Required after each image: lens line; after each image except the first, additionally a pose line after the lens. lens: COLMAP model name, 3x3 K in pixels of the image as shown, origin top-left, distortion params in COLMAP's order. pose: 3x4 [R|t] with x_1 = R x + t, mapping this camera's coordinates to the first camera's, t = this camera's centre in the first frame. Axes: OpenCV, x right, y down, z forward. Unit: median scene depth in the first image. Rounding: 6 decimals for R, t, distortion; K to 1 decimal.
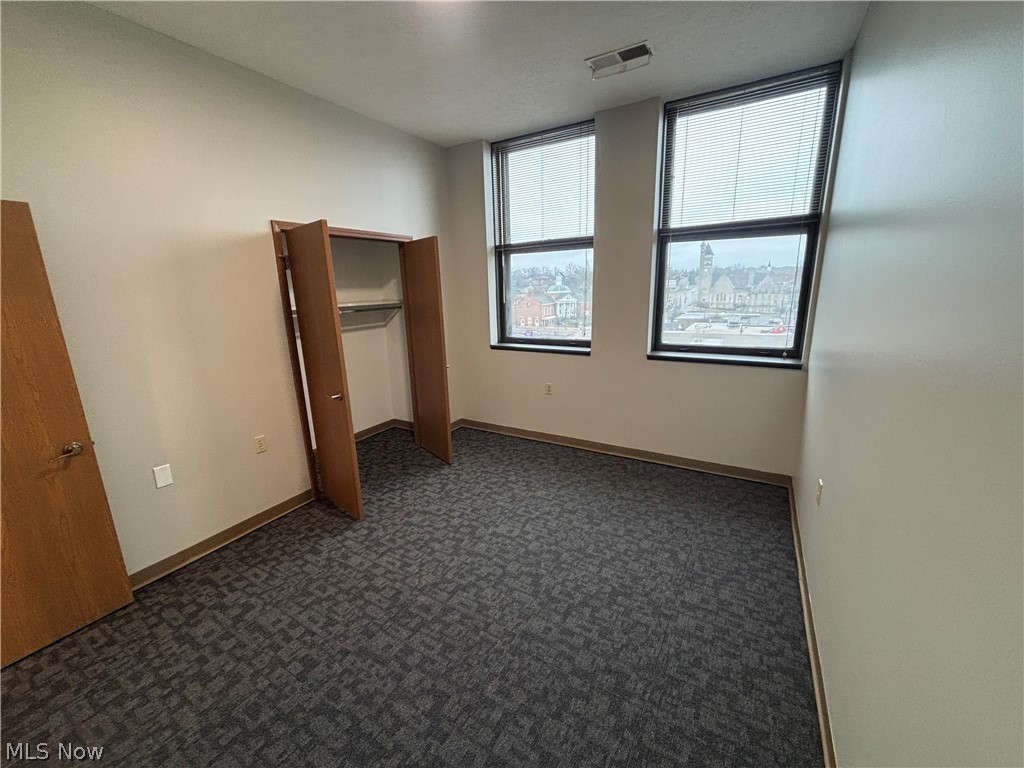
lens RADIAL K [[413.5, 0, 492.6], [0, 413.5, 384.4], [0, 0, 1]] dist [-0.000932, 0.000008]
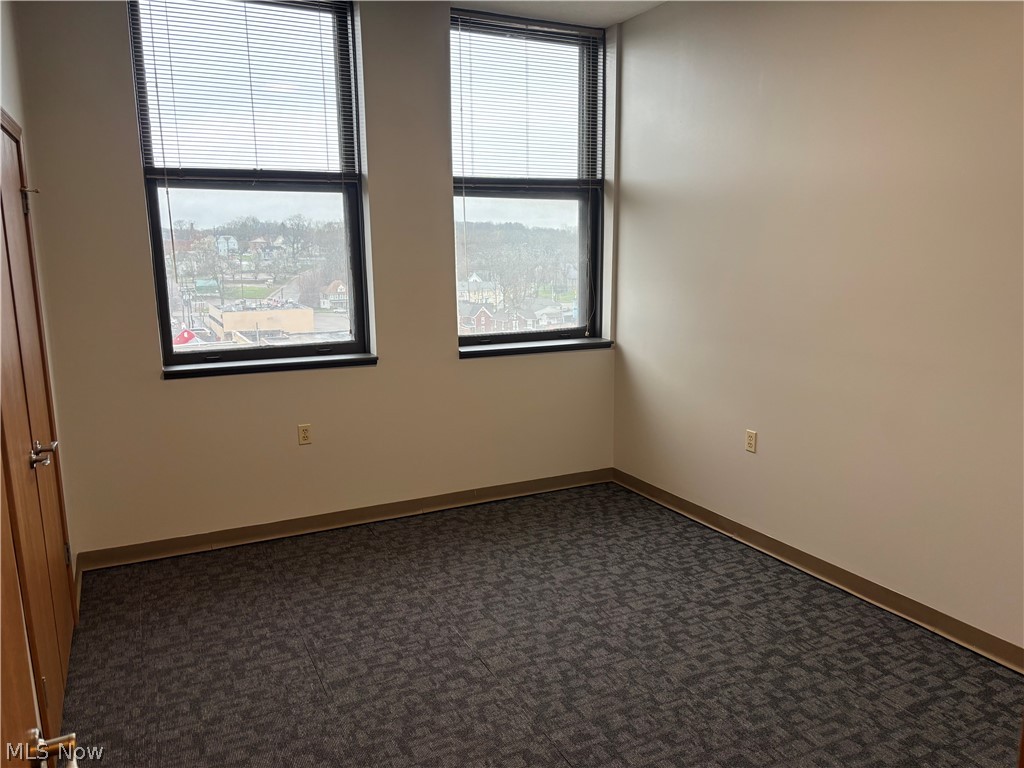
lens RADIAL K [[784.7, 0, 511.2], [0, 784.7, 387.8], [0, 0, 1]] dist [0.007888, 0.001152]
pose [[0.548283, -0.137872, 0.824849, -0.874487], [0.201967, 0.978951, 0.029381, -0.043367], [-0.811538, 0.150483, 0.564589, 0.227713]]
